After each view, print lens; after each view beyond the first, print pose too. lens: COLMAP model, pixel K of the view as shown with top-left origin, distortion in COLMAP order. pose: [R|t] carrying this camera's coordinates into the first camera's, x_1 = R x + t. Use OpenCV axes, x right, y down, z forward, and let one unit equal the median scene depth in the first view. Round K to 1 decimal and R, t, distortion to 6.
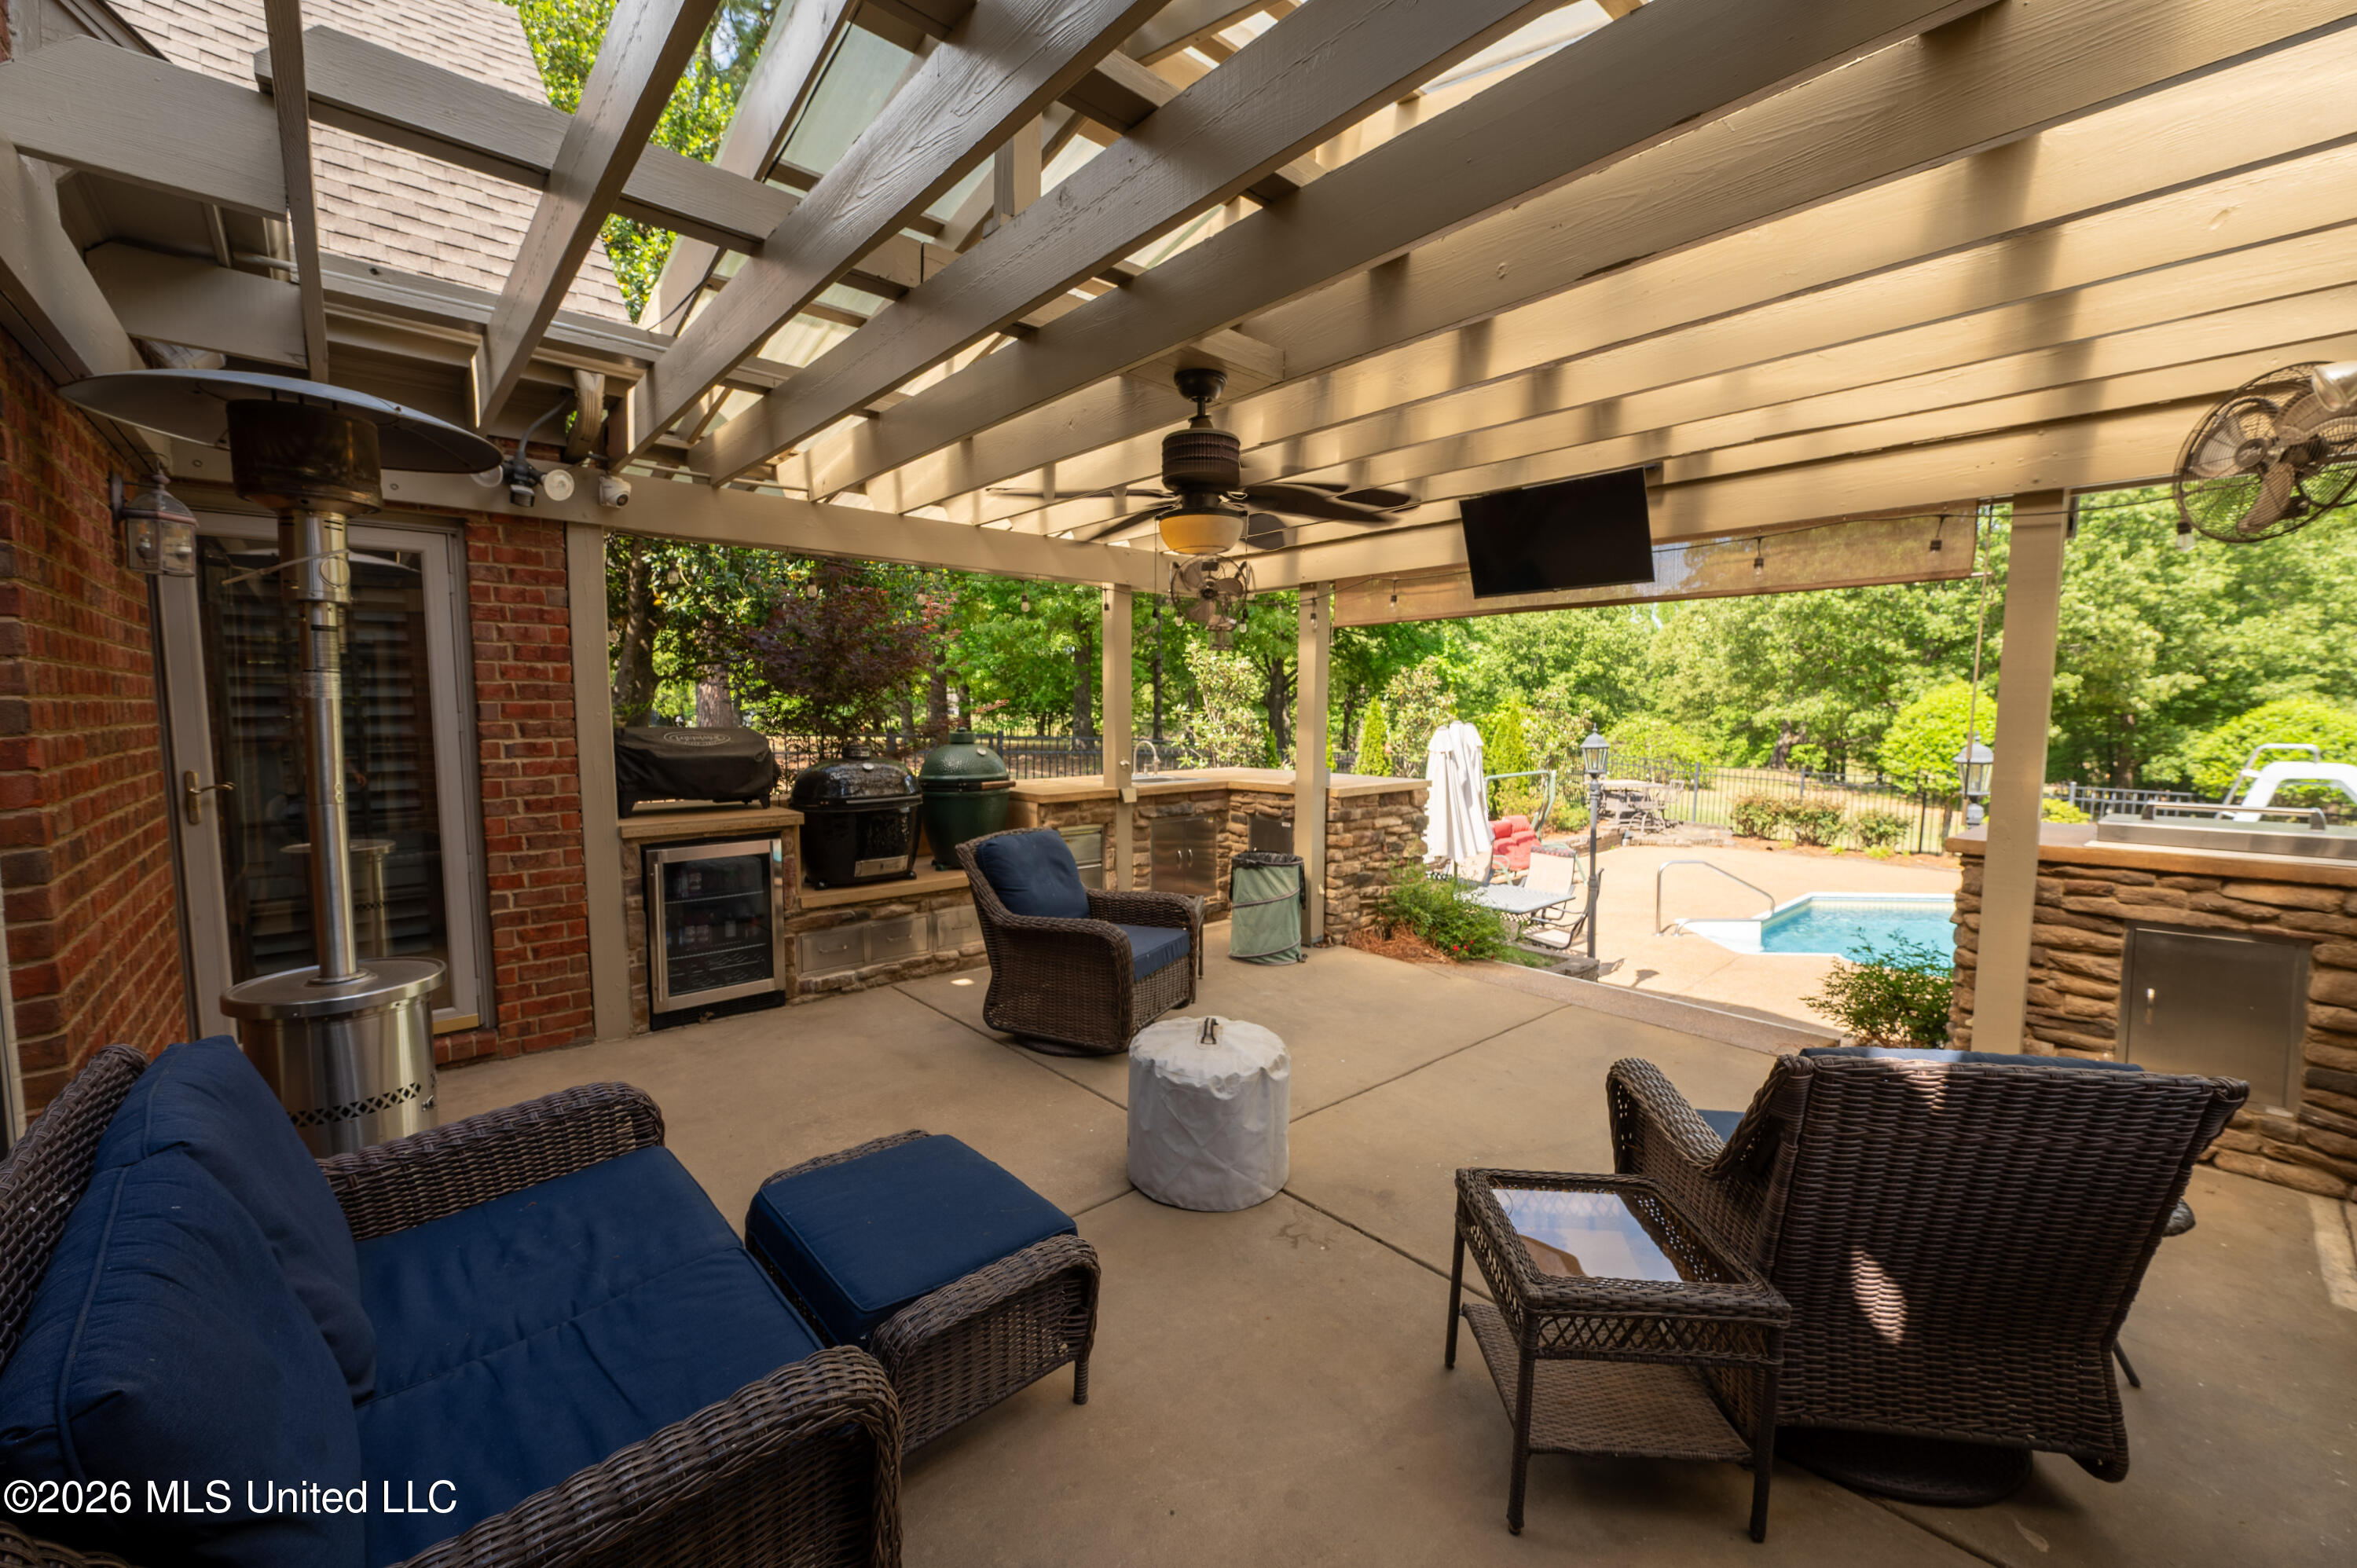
lens RADIAL K [[935.8, 0, 1180.6], [0, 935.8, 789.5], [0, 0, 1]] dist [0.000556, 0.000119]
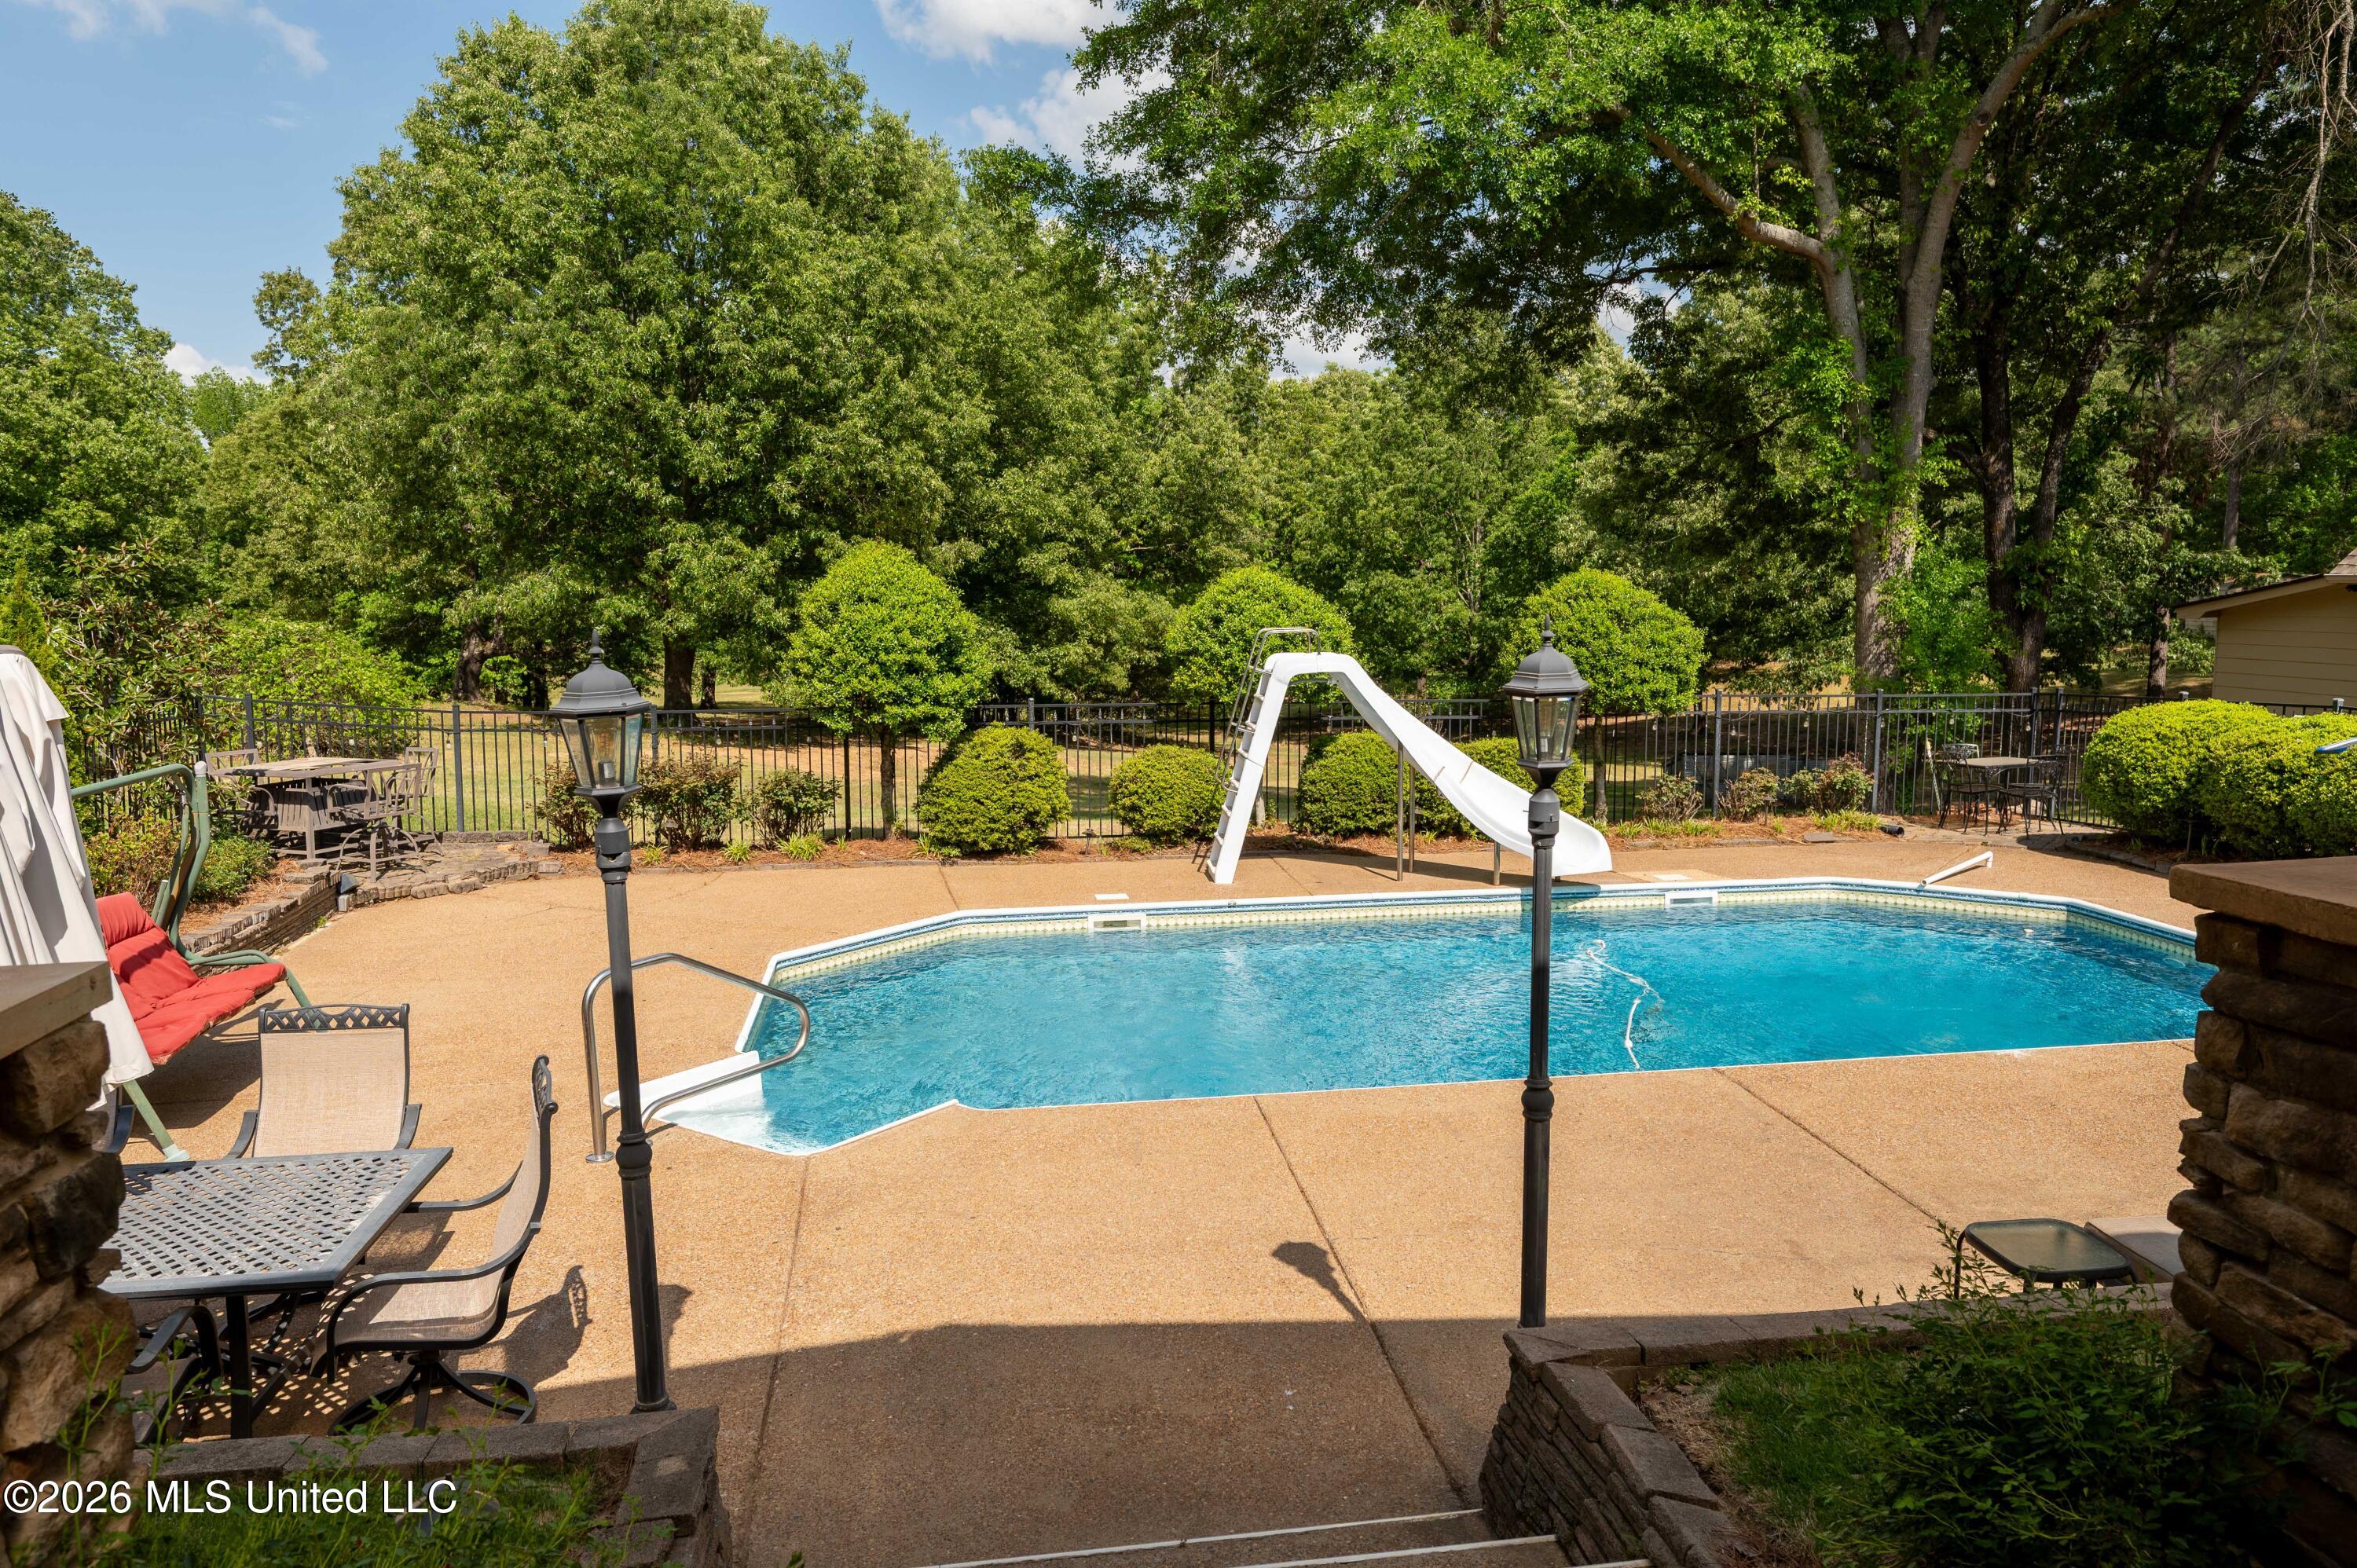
lens RADIAL K [[1656.0, 0, 1178.8], [0, 1656.0, 783.7], [0, 0, 1]] dist [-0.002113, -0.000747]
pose [[0.536361, -0.110594, 0.836711, 0.023952], [0.089820, 0.993227, 0.073704, -0.010549], [-0.839195, 0.035622, 0.542662, 0.134596]]
